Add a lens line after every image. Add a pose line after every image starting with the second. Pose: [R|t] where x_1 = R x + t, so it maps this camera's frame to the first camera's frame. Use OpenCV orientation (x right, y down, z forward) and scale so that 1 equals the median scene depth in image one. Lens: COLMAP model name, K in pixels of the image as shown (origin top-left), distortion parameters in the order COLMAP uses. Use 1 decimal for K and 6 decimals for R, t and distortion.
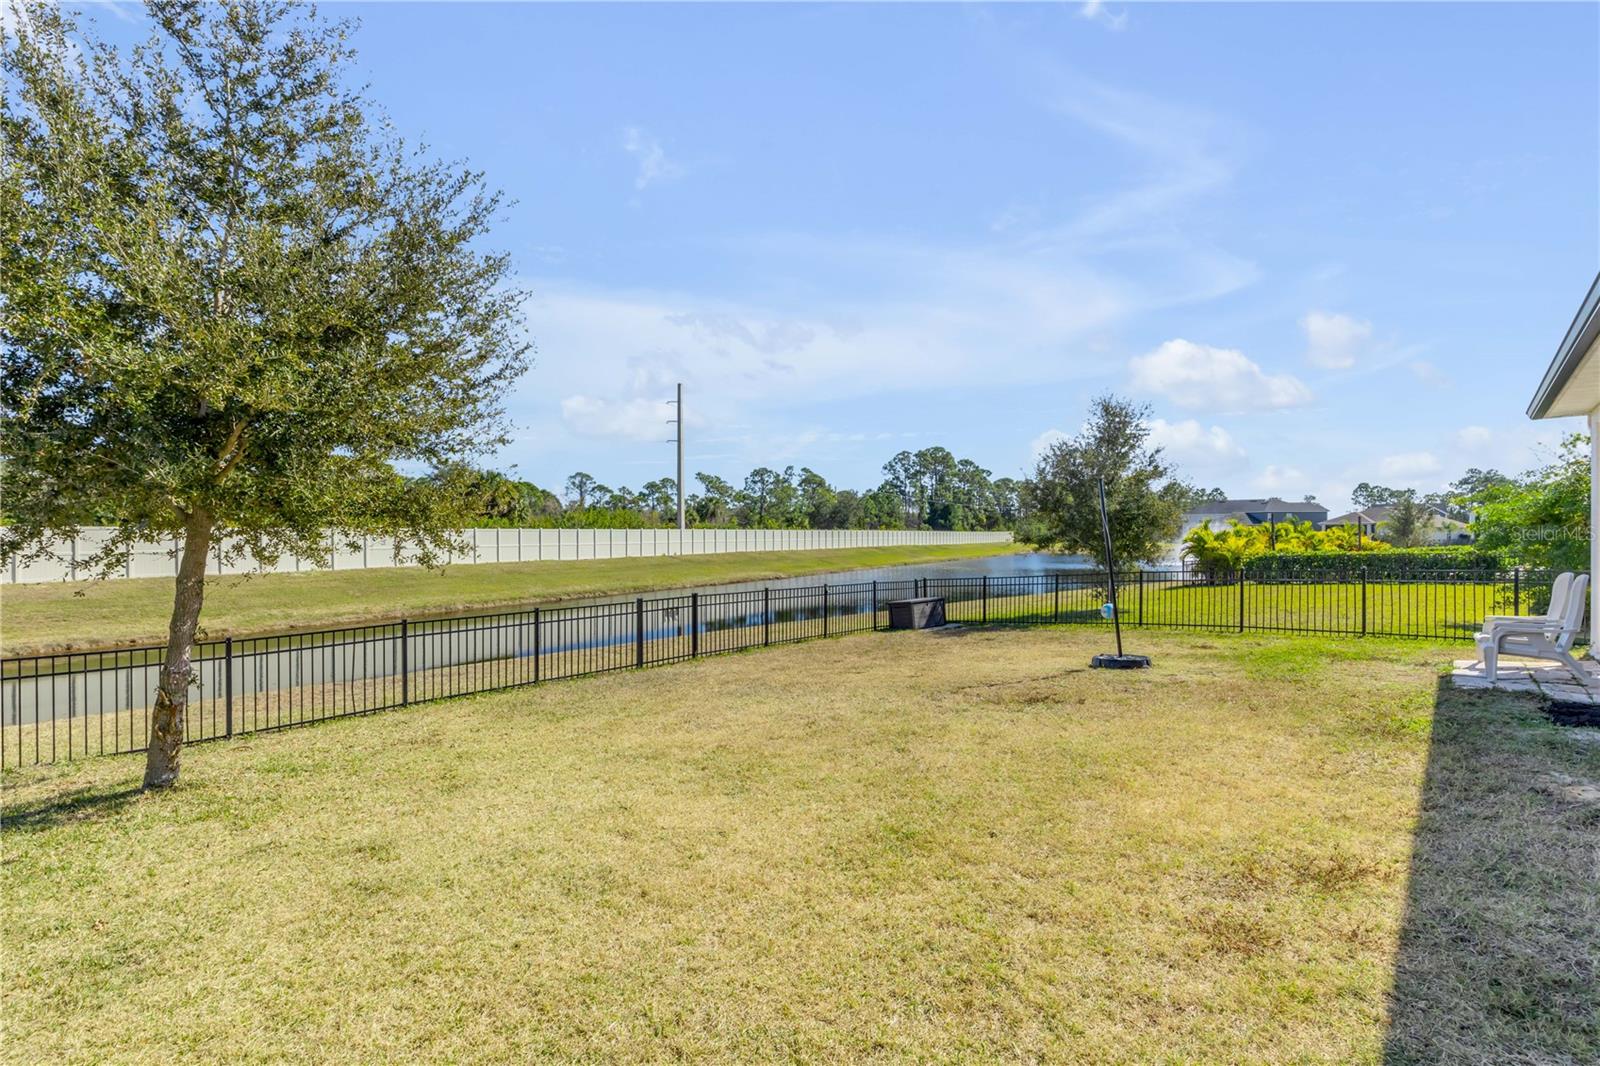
lens RADIAL K [[715.5, 0, 800.0], [0, 715.5, 533.0], [0, 0, 1]] dist [0.003728, -0.000365]
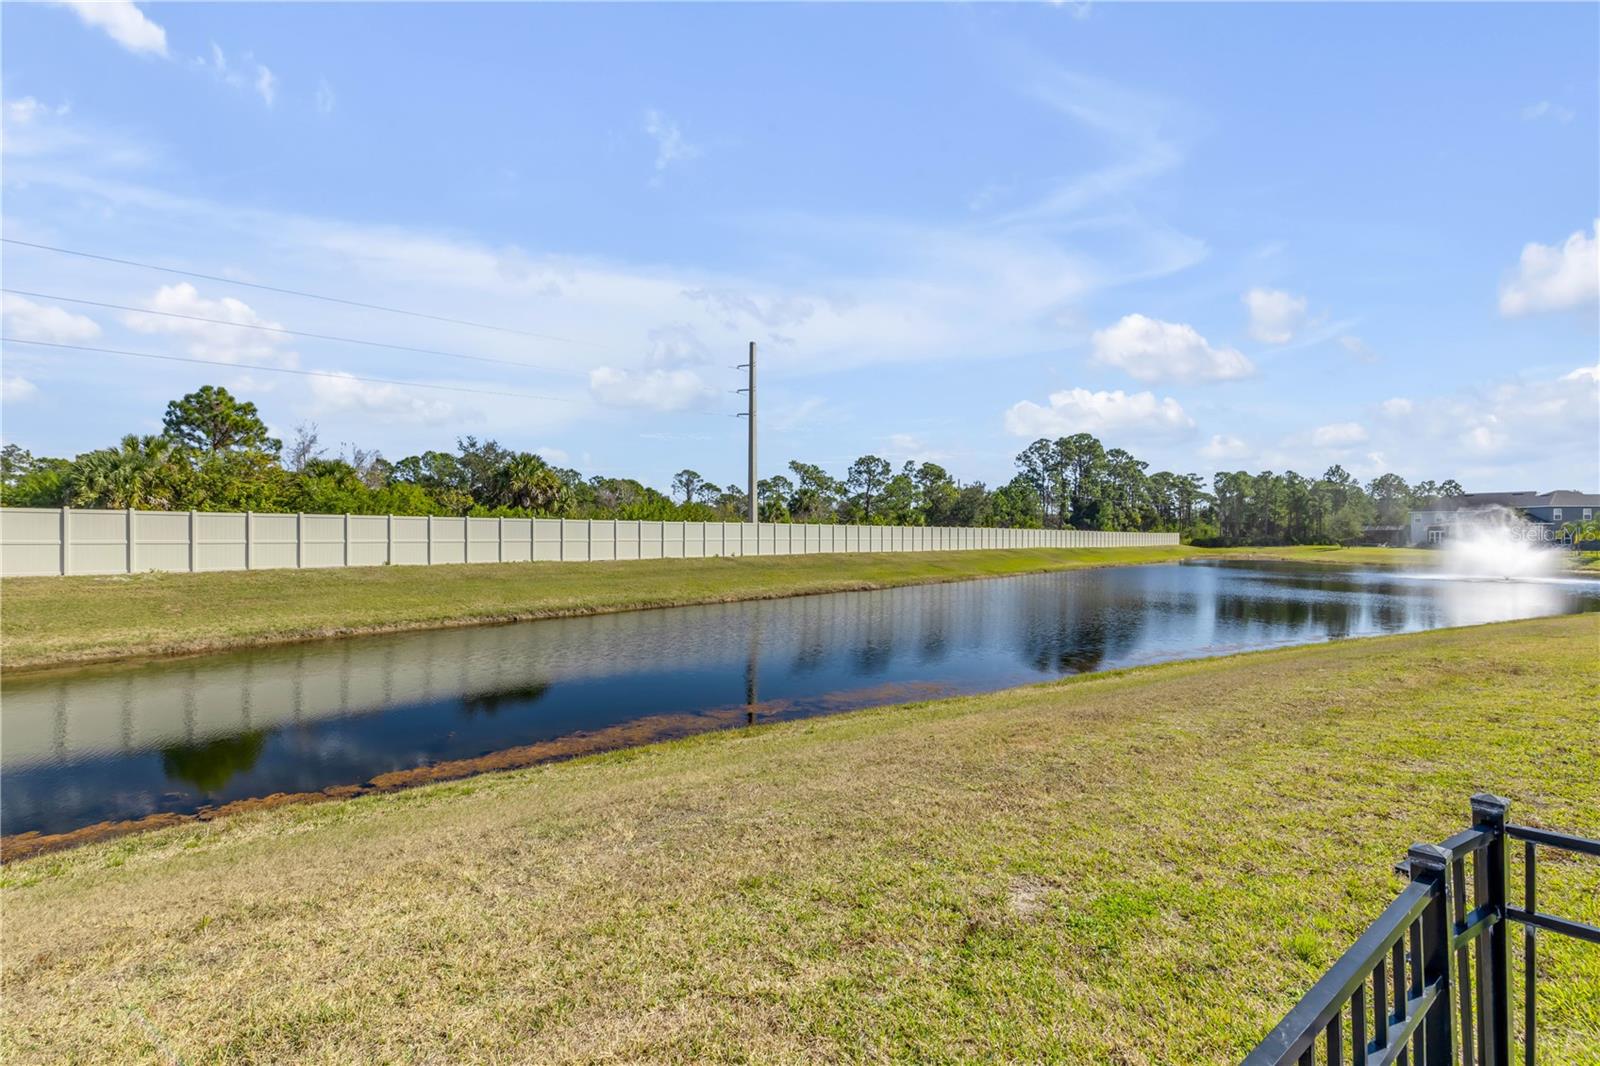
lens RADIAL K [[715.5, 0, 800.0], [0, 715.5, 533.0], [0, 0, 1]] dist [0.003728, -0.000365]
pose [[0.984090, 0.003008, -0.177645, 0.013831], [-0.003866, 0.999982, -0.004486, 0.003969], [0.177628, 0.005102, 0.984084, 0.113032]]
